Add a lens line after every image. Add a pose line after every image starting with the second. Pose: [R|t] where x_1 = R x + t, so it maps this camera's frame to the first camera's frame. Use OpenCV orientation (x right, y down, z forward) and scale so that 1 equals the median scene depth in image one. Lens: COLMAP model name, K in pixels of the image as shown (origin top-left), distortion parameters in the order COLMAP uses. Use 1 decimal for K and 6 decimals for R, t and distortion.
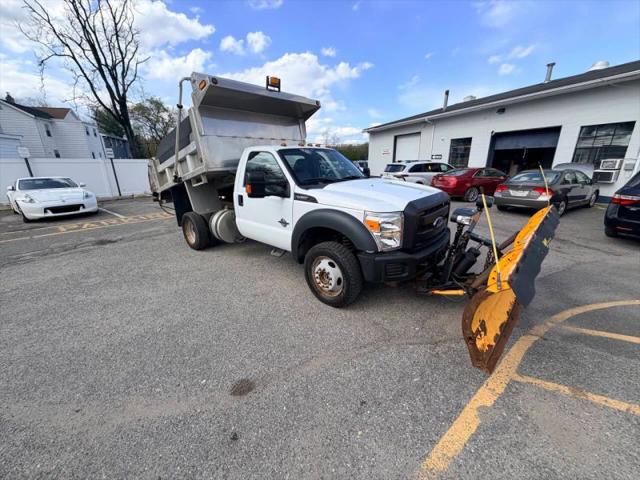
lens RADIAL K [[253.8, 0, 318.6], [0, 253.8, 241.4], [0, 0, 1]] dist [0.000389, -0.000133]
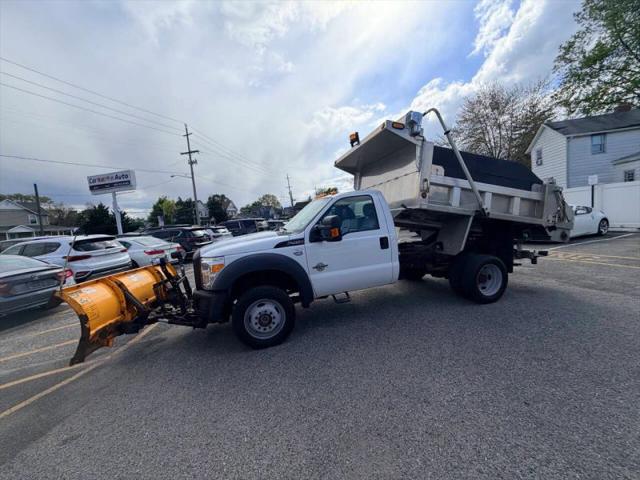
lens RADIAL K [[253.8, 0, 318.0], [0, 253.8, 240.7], [0, 0, 1]] dist [0.000389, -0.000133]
pose [[-0.534621, 0.128176, -0.835315, 0.716782], [-0.160748, 0.954961, 0.249418, -0.371571], [0.829663, 0.267620, -0.489939, 1.245288]]
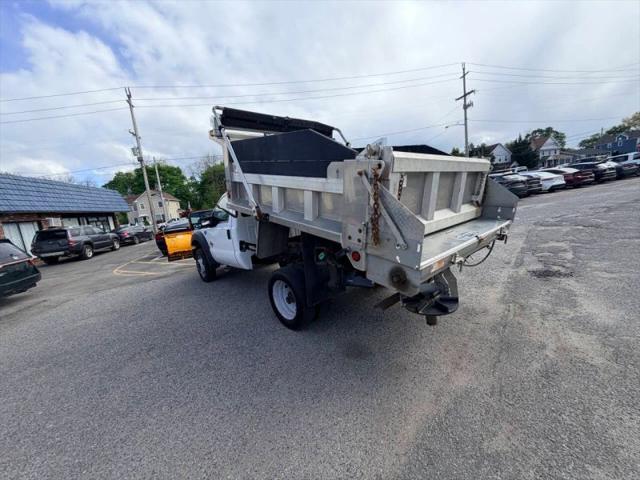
lens RADIAL K [[253.8, 0, 319.4], [0, 253.8, 239.8], [0, 0, 1]] dist [0.000389, -0.000133]
pose [[-0.984749, 0.115950, 0.129710, -0.398411], [0.161558, 0.886094, 0.434438, -0.528809], [-0.064562, 0.448768, -0.891313, 1.815787]]
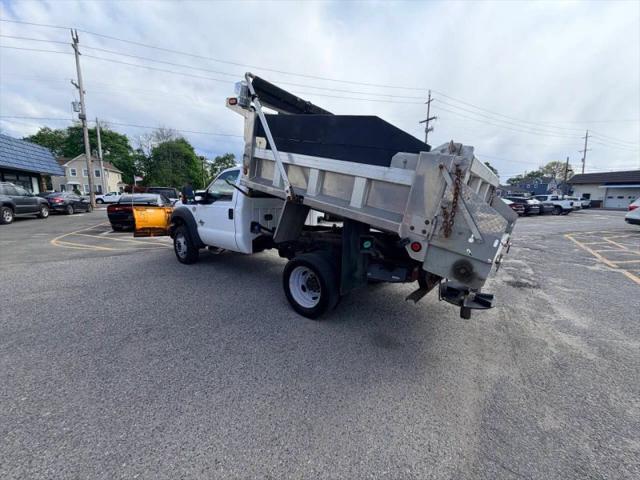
lens RADIAL K [[253.8, 0, 317.7], [0, 253.8, 240.0], [0, 0, 1]] dist [0.000389, -0.000133]
pose [[-0.998699, -0.001638, -0.050968, -0.217339], [-0.024488, 0.892103, 0.451167, -0.514088], [0.044729, 0.451828, -0.890983, 1.820824]]
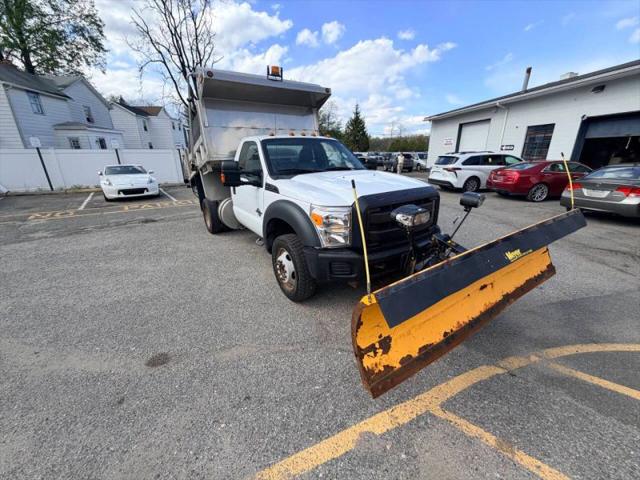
lens RADIAL K [[253.8, 0, 318.3], [0, 253.8, 241.1], [0, 0, 1]] dist [0.000389, -0.000133]
pose [[0.970132, 0.082558, -0.228098, 0.221362], [-0.075931, 0.996400, 0.037696, -0.009631], [0.230389, -0.019250, 0.972908, 0.043109]]
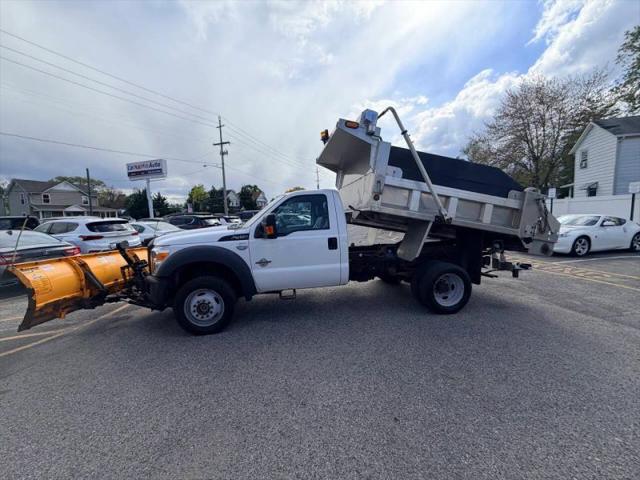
lens RADIAL K [[253.8, 0, 318.3], [0, 253.8, 240.3], [0, 0, 1]] dist [0.000389, -0.000133]
pose [[-0.632008, 0.106518, -0.767607, 0.589534], [-0.193408, 0.937486, 0.289333, -0.423279], [0.750439, 0.331322, -0.571897, 1.424611]]
